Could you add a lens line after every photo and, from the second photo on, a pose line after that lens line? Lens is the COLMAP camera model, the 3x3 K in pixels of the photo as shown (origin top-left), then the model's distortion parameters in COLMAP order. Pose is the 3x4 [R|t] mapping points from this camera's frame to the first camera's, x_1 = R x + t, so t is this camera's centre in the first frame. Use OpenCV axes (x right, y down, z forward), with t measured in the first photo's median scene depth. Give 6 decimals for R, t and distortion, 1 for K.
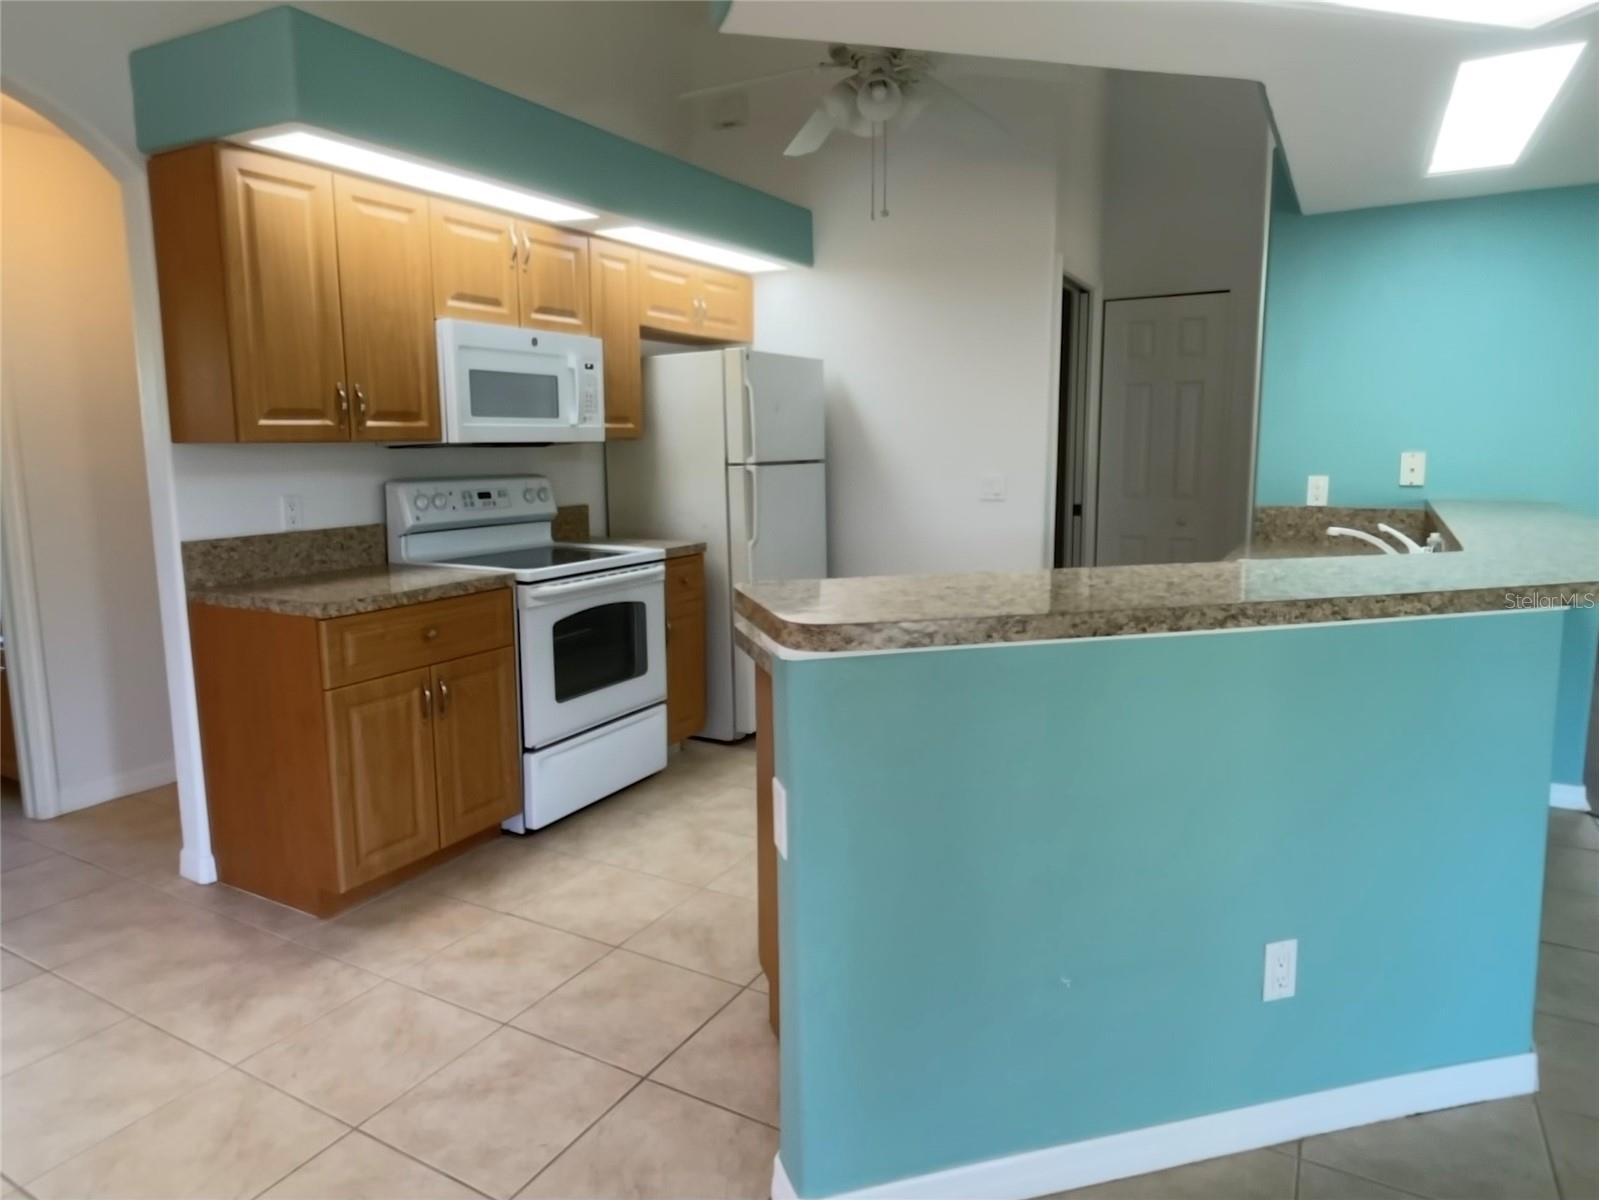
lens RADIAL K [[998.1, 0, 801.8], [0, 998.1, 589.4], [0, 0, 1]] dist [-0.022683, -0.002558]
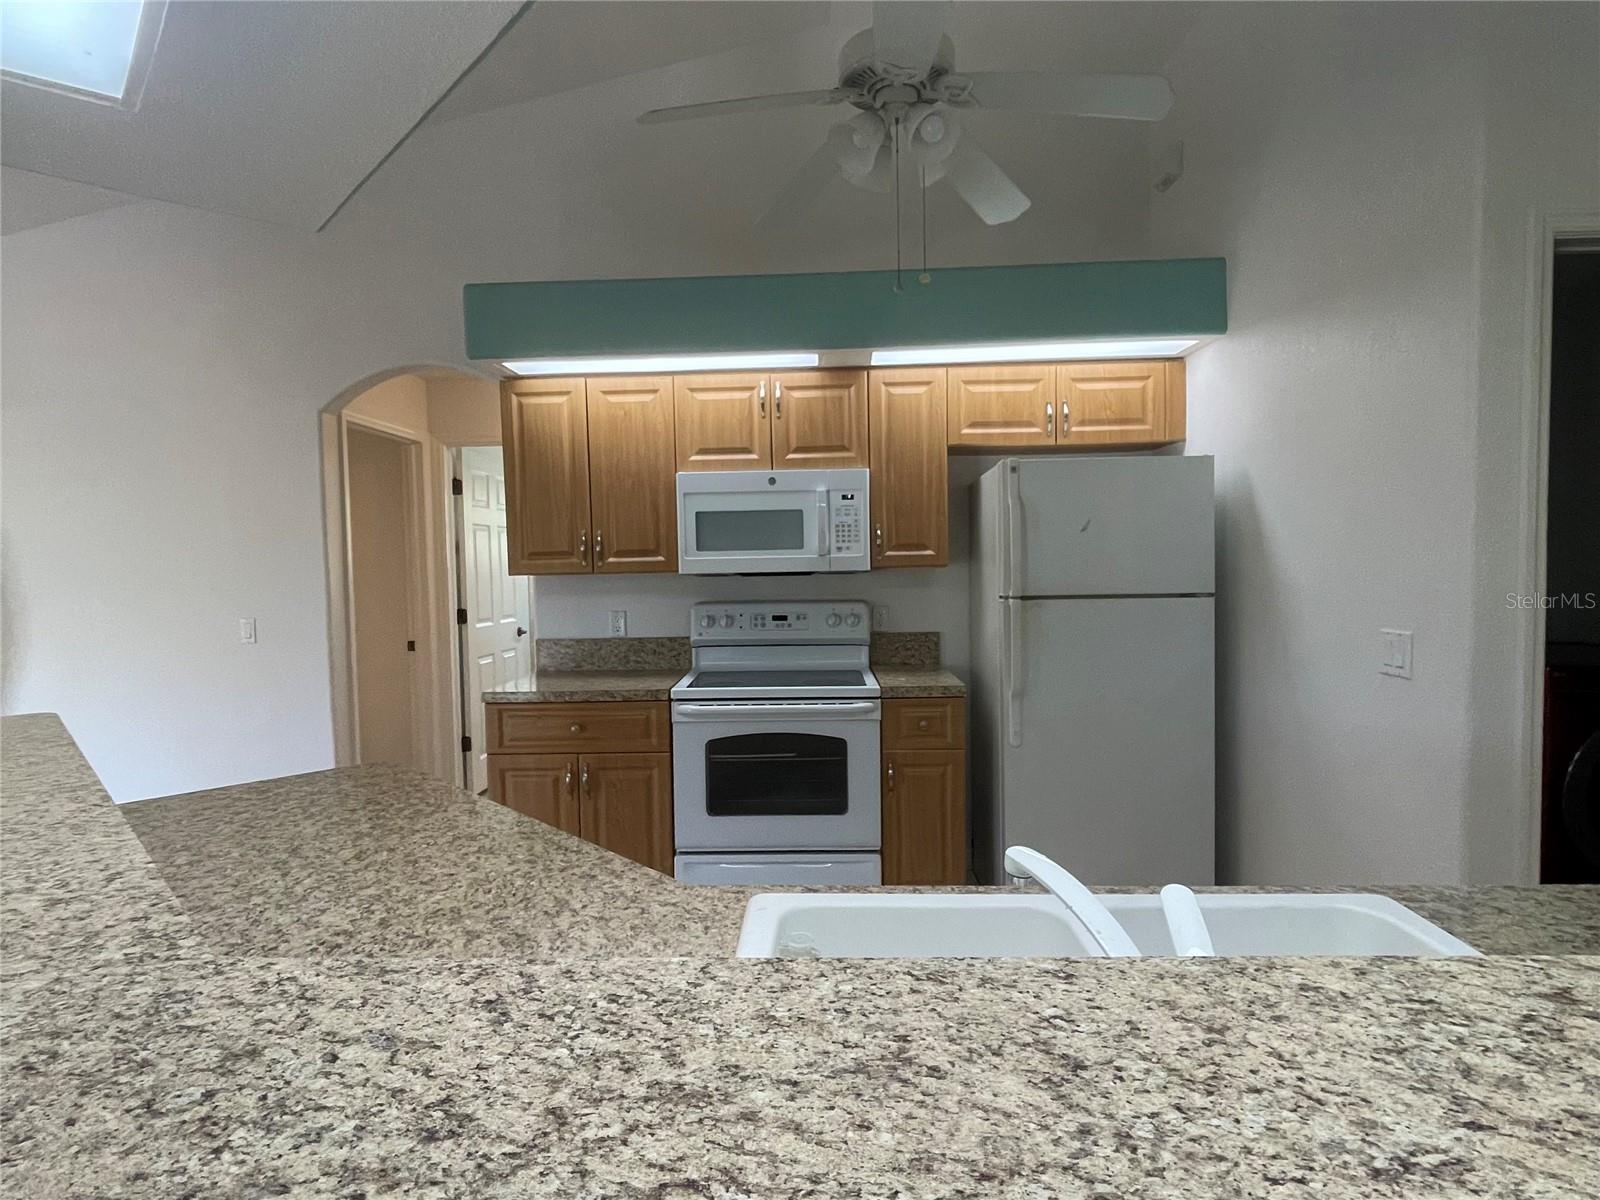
lens RADIAL K [[869.6, 0, 798.8], [0, 869.6, 592.0], [0, 0, 1]] dist [0.001213, -0.000396]
pose [[0.453585, 0.027251, -0.890796, 0.604176], [-0.115228, 0.992936, -0.028297, -0.105840], [0.883732, 0.115479, 0.453521, 0.616999]]
